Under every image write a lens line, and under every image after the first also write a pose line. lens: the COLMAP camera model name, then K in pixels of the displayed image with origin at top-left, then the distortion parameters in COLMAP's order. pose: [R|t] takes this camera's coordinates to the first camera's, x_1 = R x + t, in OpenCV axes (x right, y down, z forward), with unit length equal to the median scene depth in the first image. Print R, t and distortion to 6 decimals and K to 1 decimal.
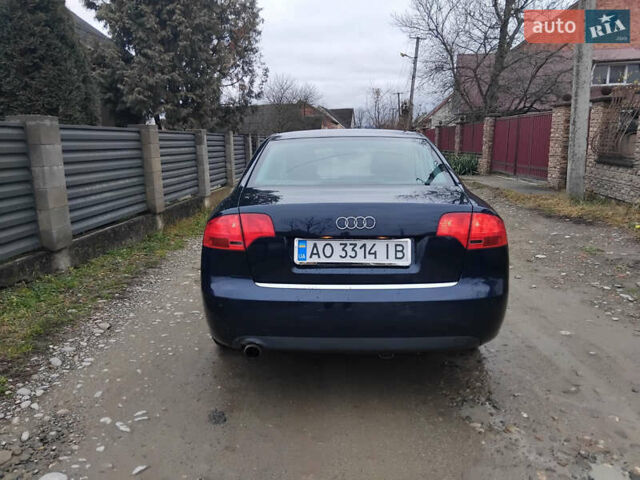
lens RADIAL K [[483.2, 0, 322.1], [0, 483.2, 238.1], [0, 0, 1]] dist [0.033859, -0.059962]
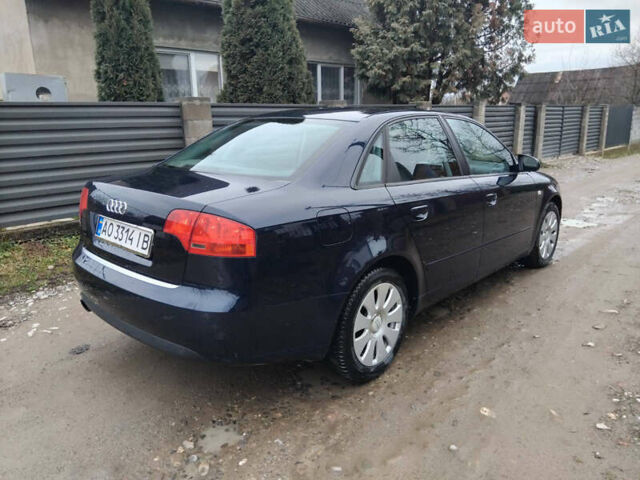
lens RADIAL K [[483.2, 0, 322.1], [0, 483.2, 238.1], [0, 0, 1]] dist [0.033859, -0.059962]
pose [[0.751297, 0.166076, -0.638727, 0.674755], [-0.125759, 0.986112, 0.108476, -0.083875], [0.647872, -0.001172, 0.761749, 0.310162]]
